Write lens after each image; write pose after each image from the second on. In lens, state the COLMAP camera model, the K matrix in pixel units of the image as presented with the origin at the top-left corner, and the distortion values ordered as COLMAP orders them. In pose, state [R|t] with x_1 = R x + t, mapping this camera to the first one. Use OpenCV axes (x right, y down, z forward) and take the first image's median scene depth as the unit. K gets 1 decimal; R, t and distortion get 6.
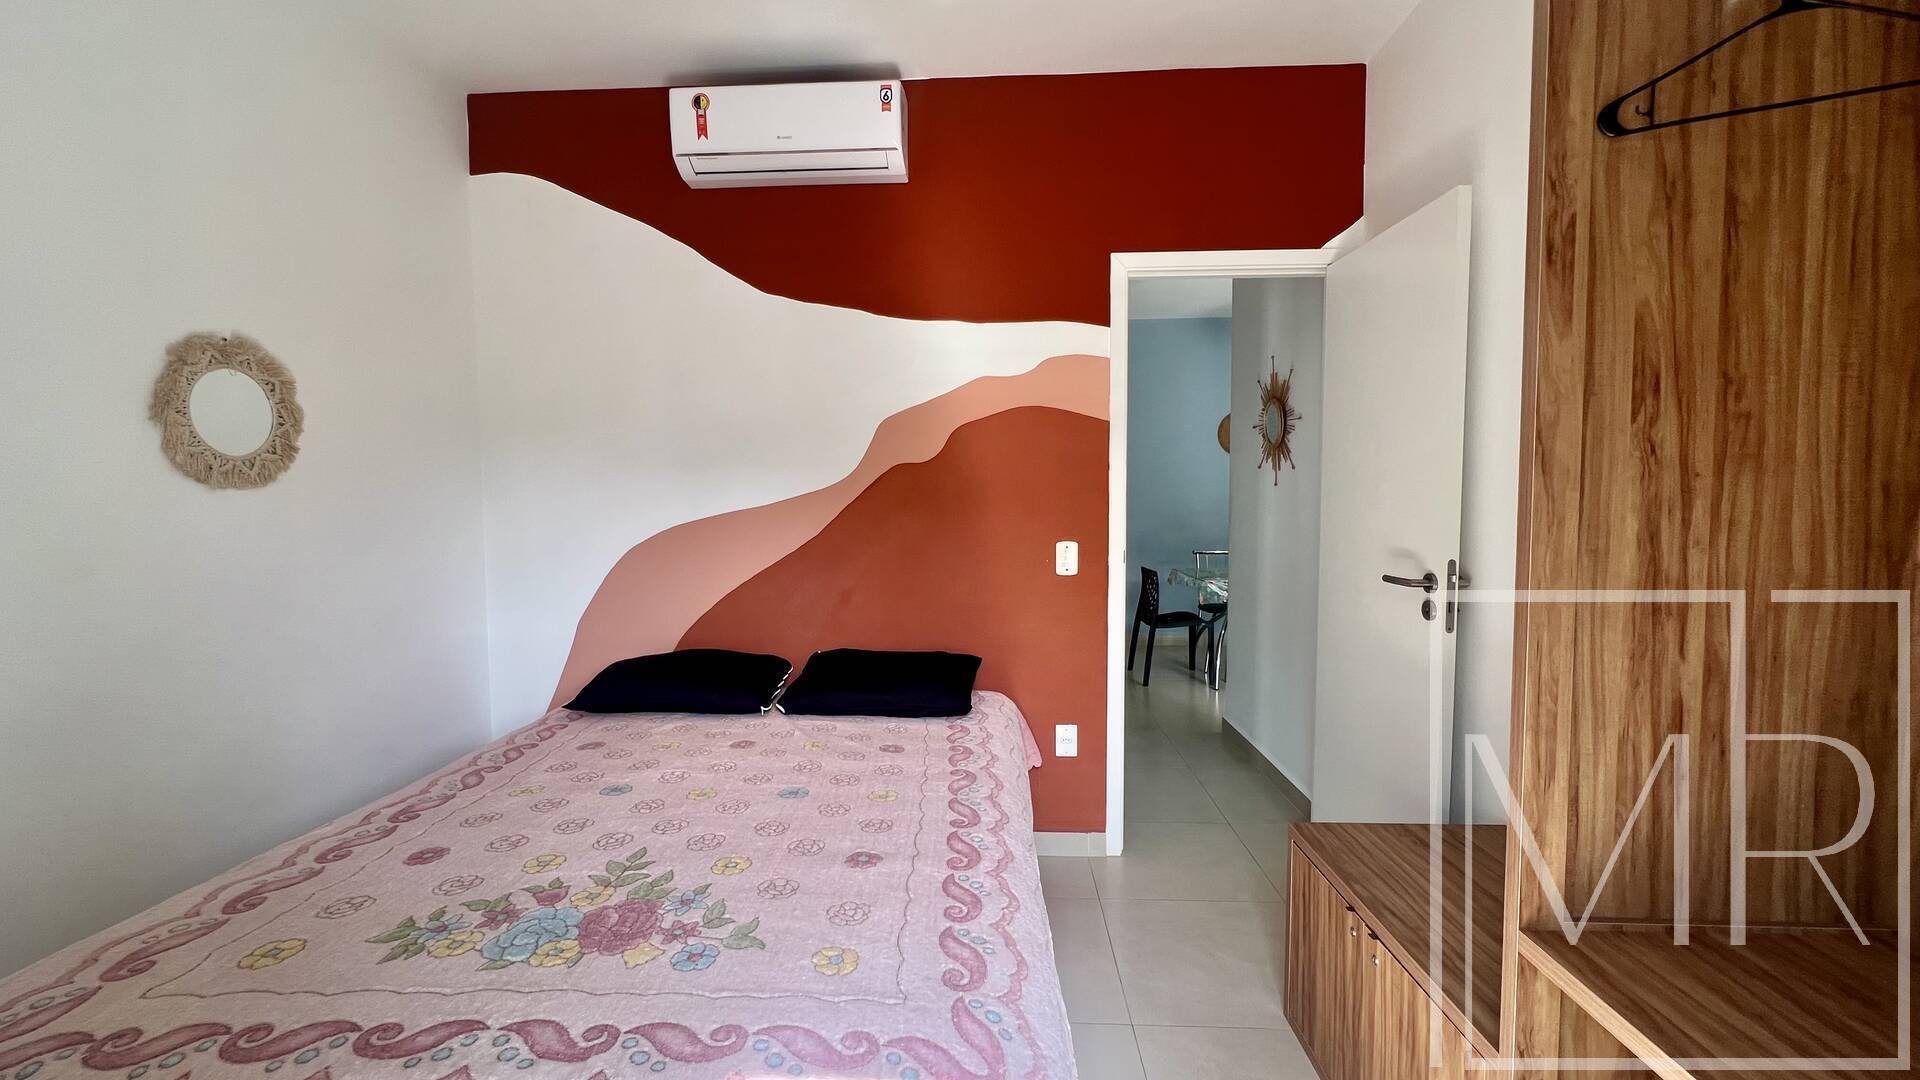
lens RADIAL K [[784.2, 0, 951.0], [0, 784.2, 528.3], [0, 0, 1]] dist [-0.001059, -0.000066]
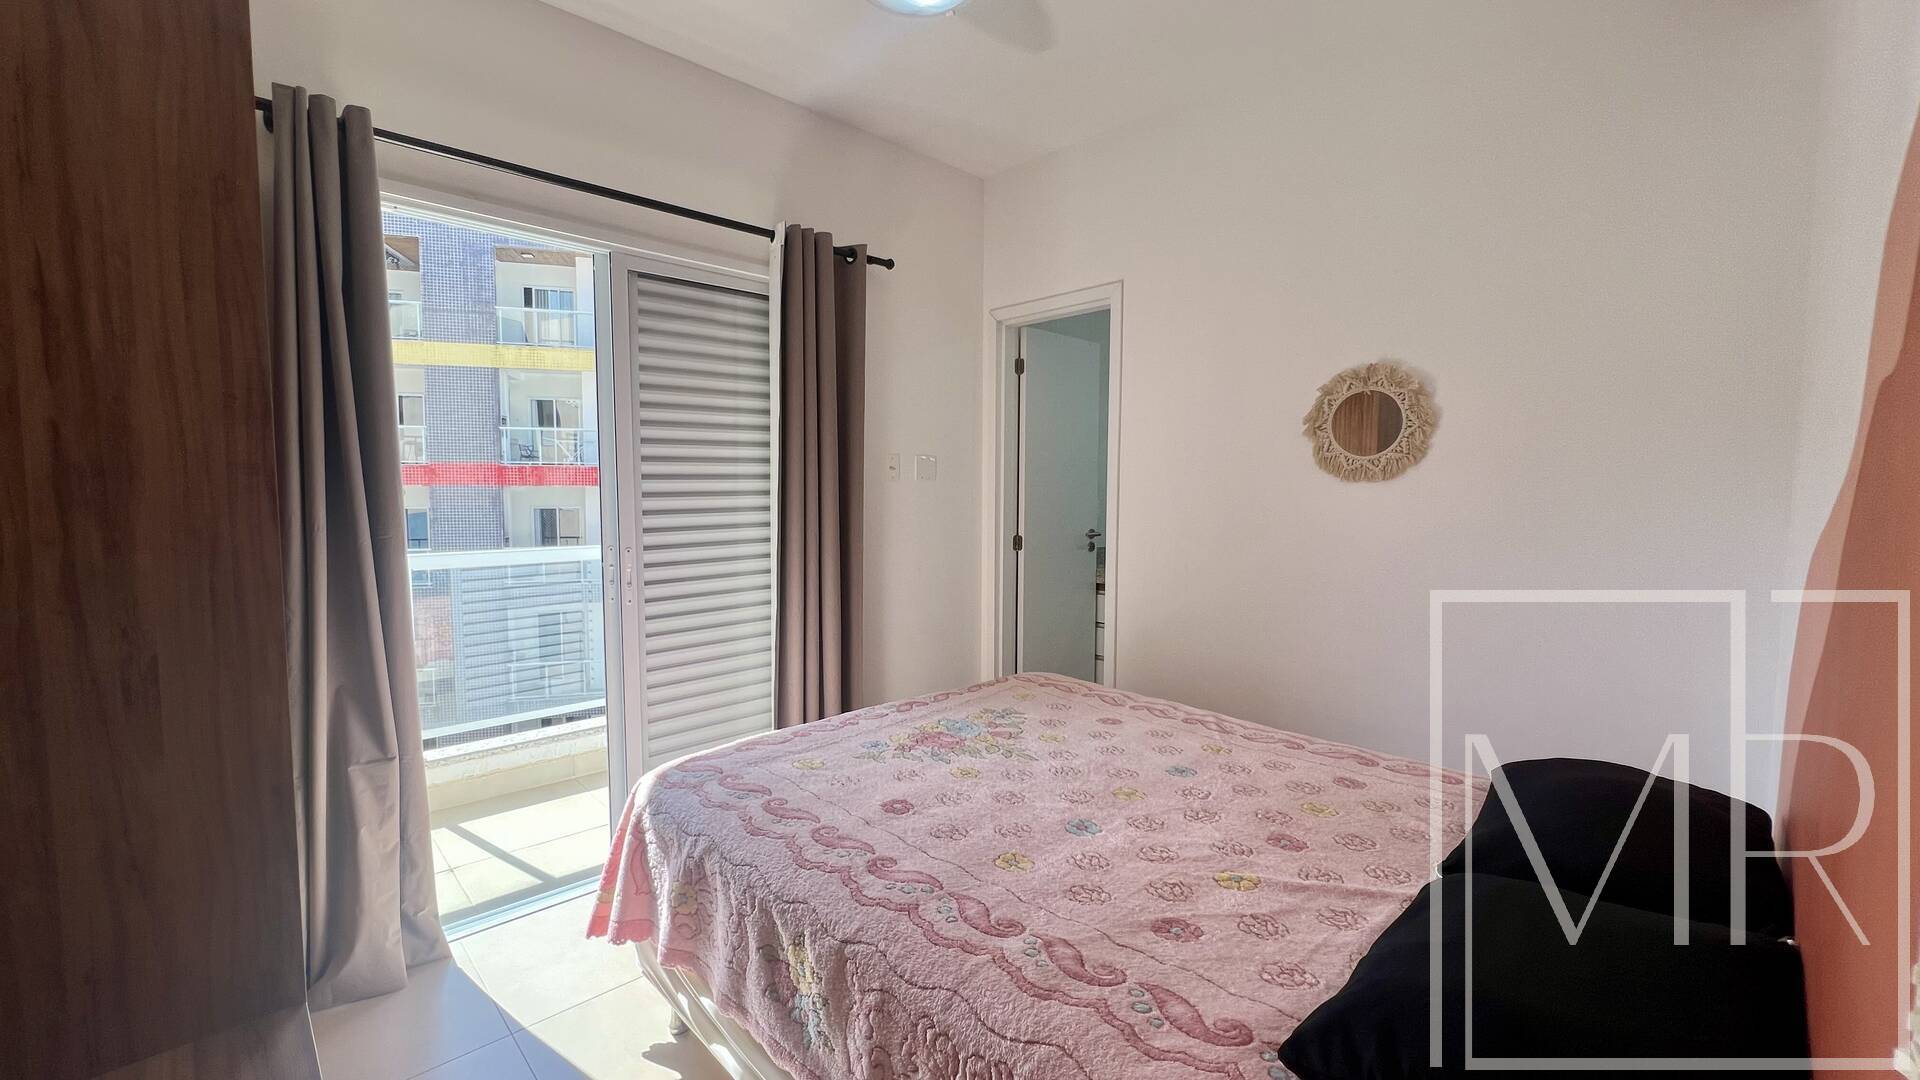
lens RADIAL K [[784.2, 0, 948.7], [0, 784.2, 544.2], [0, 0, 1]] dist [-0.001059, -0.000066]
pose [[-0.691415, 0.060753, -0.719899, 0.644366], [-0.032332, 0.992858, 0.114841, -0.095677], [0.721734, 0.102678, -0.684512, 1.808171]]
